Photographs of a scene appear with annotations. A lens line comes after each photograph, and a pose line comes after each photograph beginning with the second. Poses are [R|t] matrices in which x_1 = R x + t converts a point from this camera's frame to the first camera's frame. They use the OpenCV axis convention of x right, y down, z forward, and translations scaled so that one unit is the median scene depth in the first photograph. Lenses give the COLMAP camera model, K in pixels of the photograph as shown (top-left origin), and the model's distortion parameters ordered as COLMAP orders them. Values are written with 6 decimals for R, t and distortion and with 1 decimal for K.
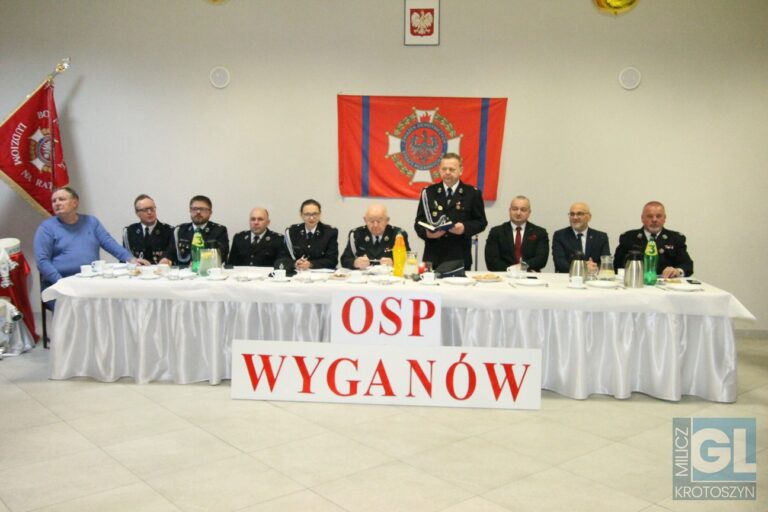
lens RADIAL K [[779.7, 0, 384.0], [0, 779.7, 256.0], [0, 0, 1]] dist [-0.010257, -0.015685]
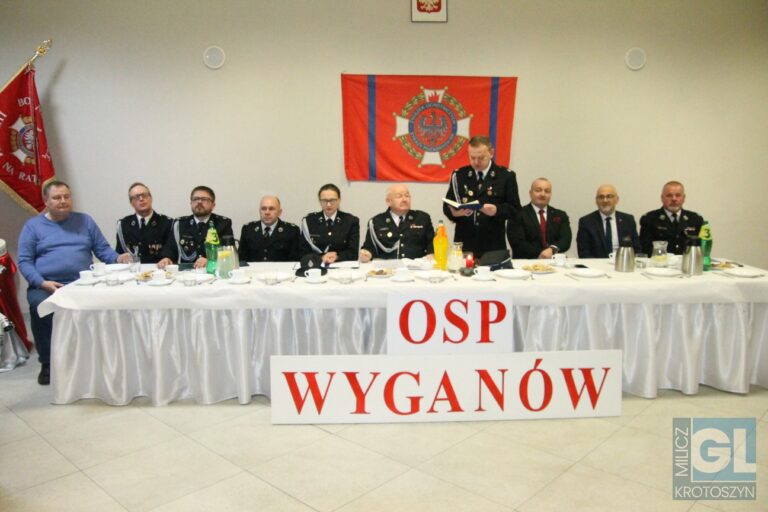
lens RADIAL K [[650.5, 0, 384.0], [0, 650.5, 256.0], [0, 0, 1]] dist [-0.095864, 0.009605]
pose [[0.993344, -0.035071, 0.109720, -0.119004], [0.029792, 0.998335, 0.049385, -0.026981], [-0.111270, -0.045787, 0.992735, 0.238677]]
